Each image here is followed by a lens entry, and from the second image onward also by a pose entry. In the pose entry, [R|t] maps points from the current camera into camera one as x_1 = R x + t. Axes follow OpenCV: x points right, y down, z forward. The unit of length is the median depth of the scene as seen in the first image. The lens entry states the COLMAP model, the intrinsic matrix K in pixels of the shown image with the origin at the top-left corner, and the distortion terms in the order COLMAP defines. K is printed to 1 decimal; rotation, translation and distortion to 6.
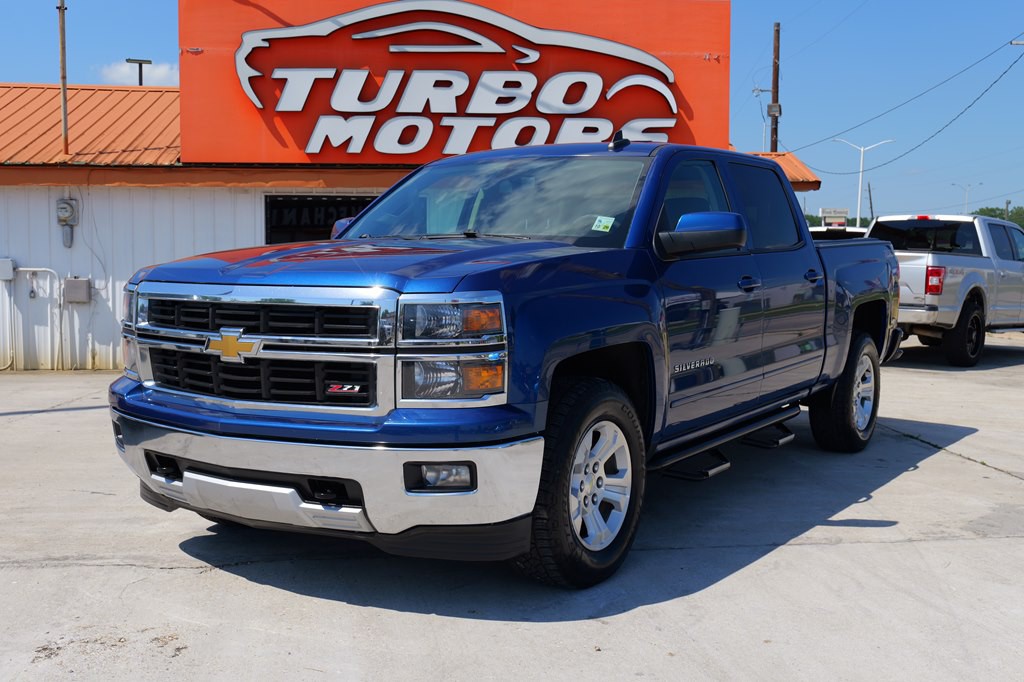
lens RADIAL K [[1109.6, 0, 508.6], [0, 1109.6, 336.3], [0, 0, 1]] dist [0.003127, 0.000000]
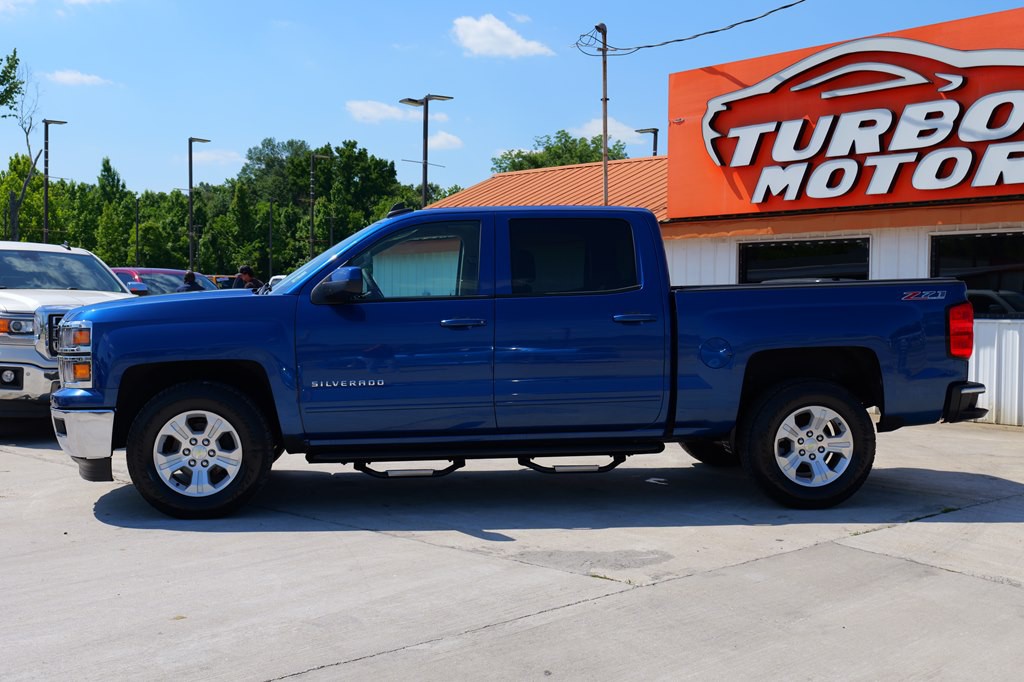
lens RADIAL K [[1154.7, 0, 510.0], [0, 1154.7, 342.0], [0, 0, 1]] dist [0.019919, 0.000000]
pose [[0.636853, 0.026125, -0.770543, 1.119865], [-0.052785, 0.998558, -0.009771, -0.016194], [0.769176, 0.046896, 0.637314, 0.235373]]
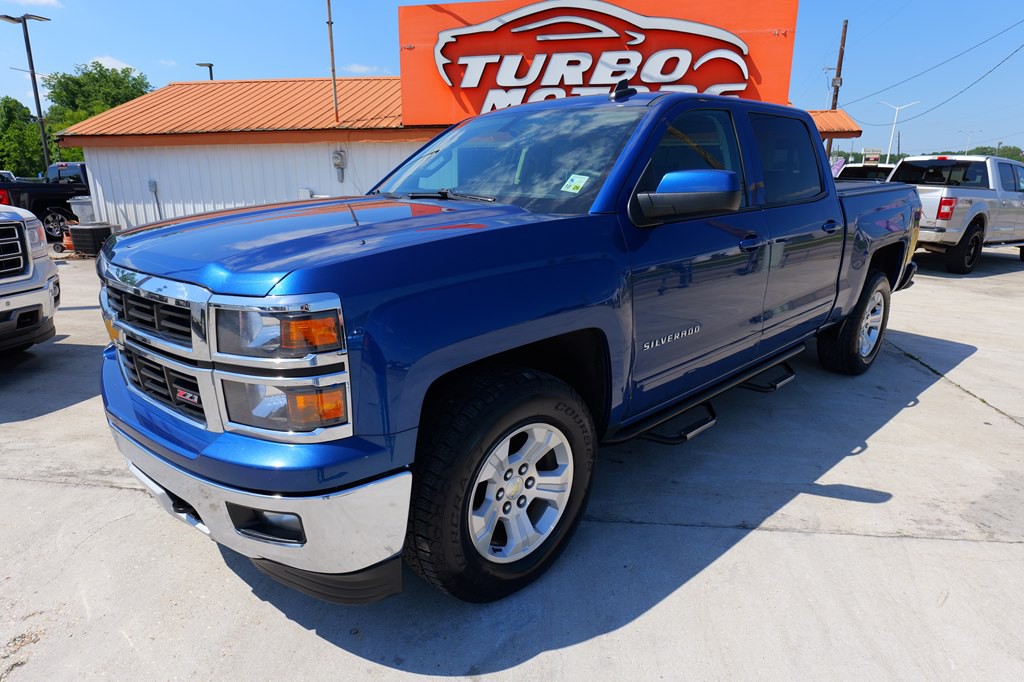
lens RADIAL K [[596.6, 0, 510.2], [0, 596.6, 342.6], [0, 0, 1]] dist [-0.020464, 0.008613]
pose [[0.970398, 0.062850, -0.233189, 0.128149], [-0.015906, 0.980081, 0.197961, -0.057126], [0.240986, -0.188392, 0.952068, 0.408855]]
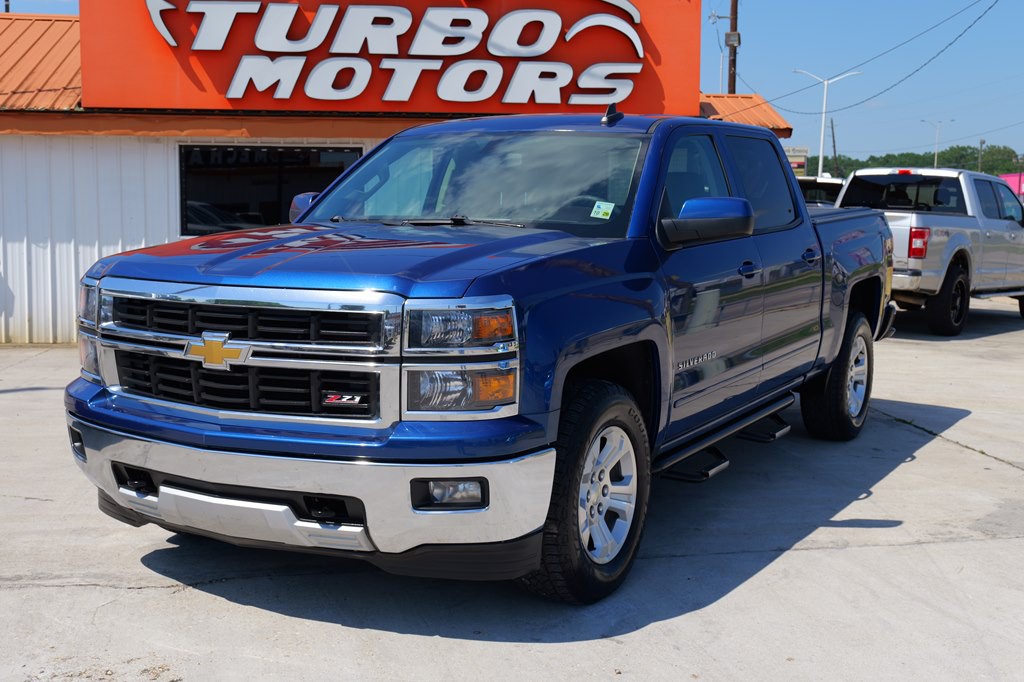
lens RADIAL K [[1253.0, 0, 515.0], [0, 1253.0, 341.0], [0, 0, 1]] dist [0.000976, 0.000000]
pose [[0.997599, -0.003387, 0.069179, -0.049727], [0.000459, 0.999105, 0.042293, -0.029846], [-0.069260, -0.042159, 0.996707, -0.035949]]
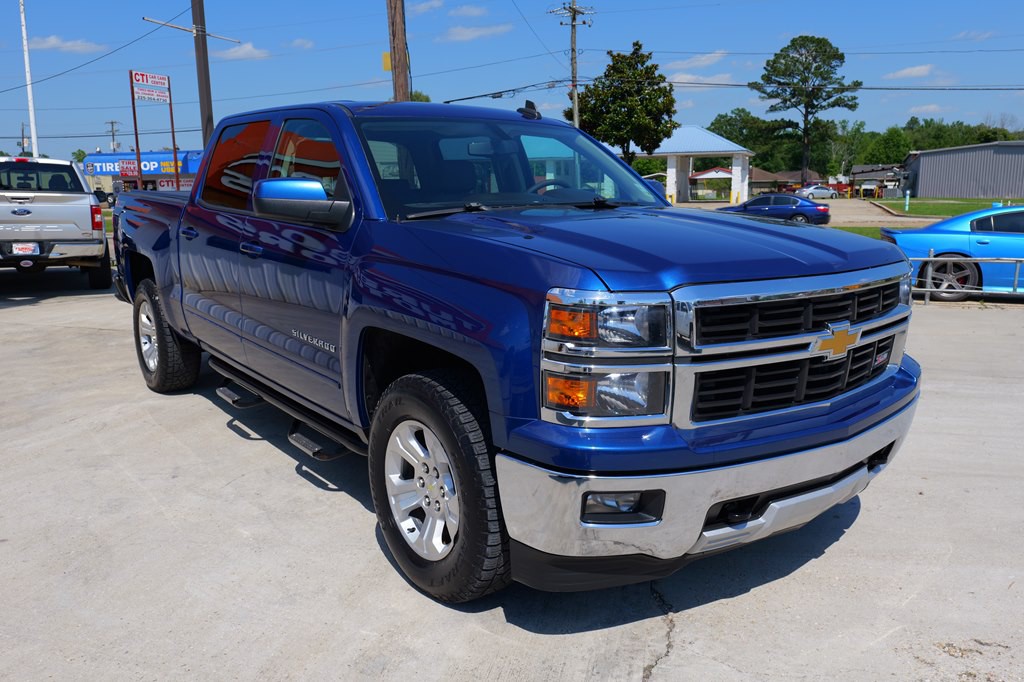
lens RADIAL K [[812.3, 0, 508.5], [0, 812.3, 339.1], [0, 0, 1]] dist [0.002243, 0.005085]
pose [[0.334692, -0.179673, 0.925040, -0.640911], [0.070061, 0.983682, 0.165714, -0.082093], [-0.939719, 0.009346, 0.341819, 0.691843]]
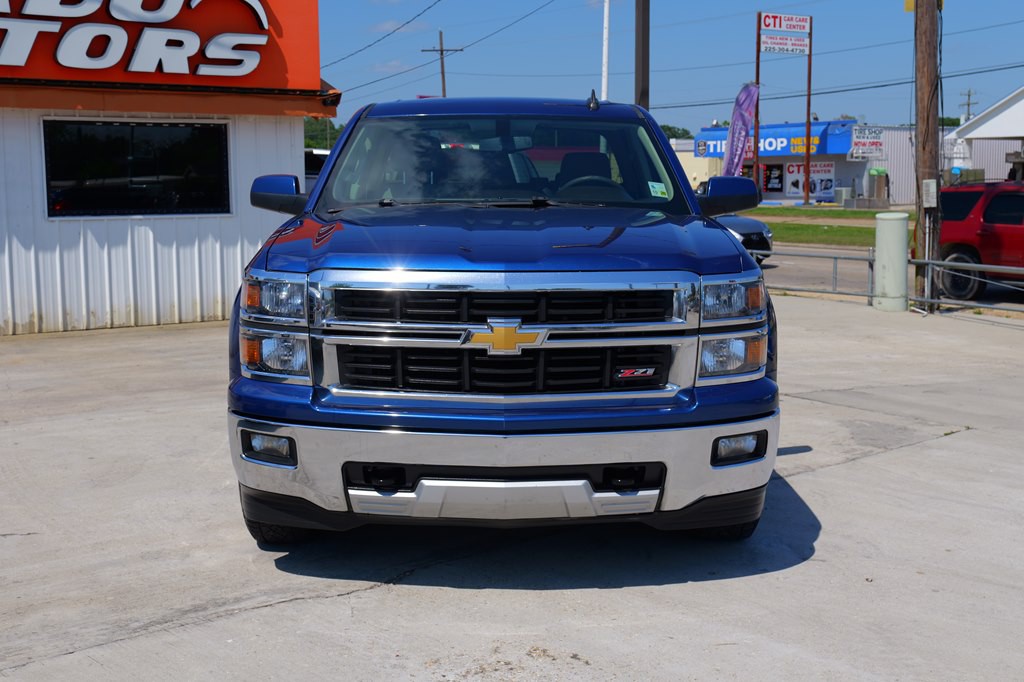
lens RADIAL K [[1282.9, 0, 507.3], [0, 1282.9, 344.3], [0, 0, 1]] dist [0.002634, 0.000000]
pose [[0.834731, -0.076388, 0.545334, -0.562258], [0.041078, 0.996210, 0.076667, -0.045902], [-0.549124, -0.041595, 0.834705, 0.069678]]
